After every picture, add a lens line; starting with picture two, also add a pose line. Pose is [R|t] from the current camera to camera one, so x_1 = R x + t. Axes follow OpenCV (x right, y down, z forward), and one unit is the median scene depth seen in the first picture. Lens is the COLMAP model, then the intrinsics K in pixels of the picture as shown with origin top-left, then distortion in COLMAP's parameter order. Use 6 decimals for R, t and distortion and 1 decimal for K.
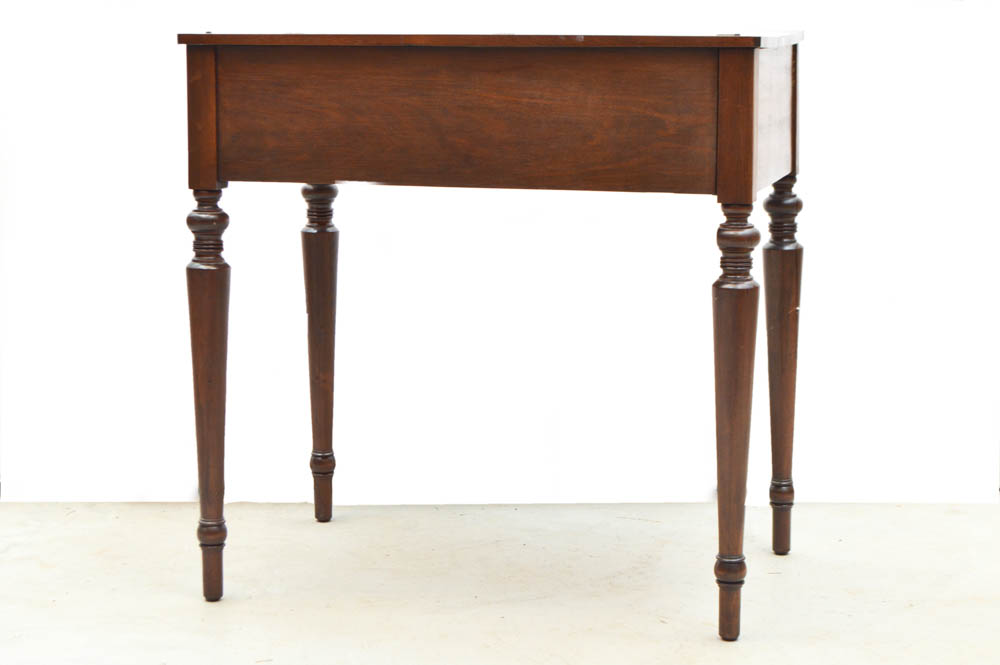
lens RADIAL K [[1941.7, 0, 505.1], [0, 1941.7, 331.1], [0, 0, 1]] dist [0.007886, 0.000000]
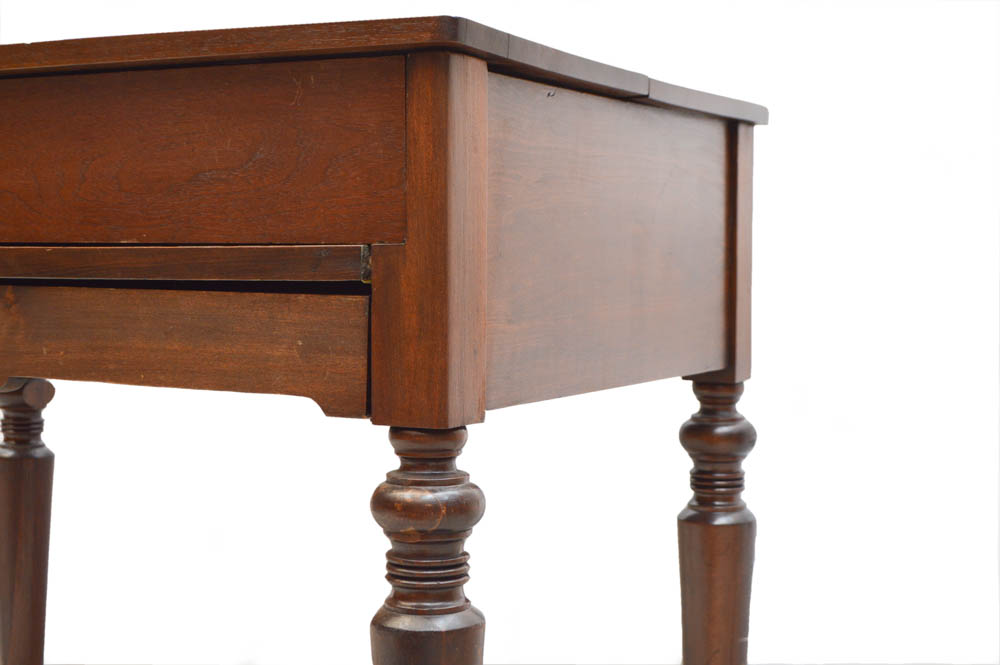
lens RADIAL K [[1529.5, 0, 471.4], [0, 1529.5, 337.1], [0, 0, 1]] dist [0.018854, 0.000000]
pose [[0.973621, 0.022240, -0.227084, 0.187221], [-0.050130, 0.991771, -0.117801, -0.042846], [0.222595, 0.126078, 0.966724, 0.628766]]
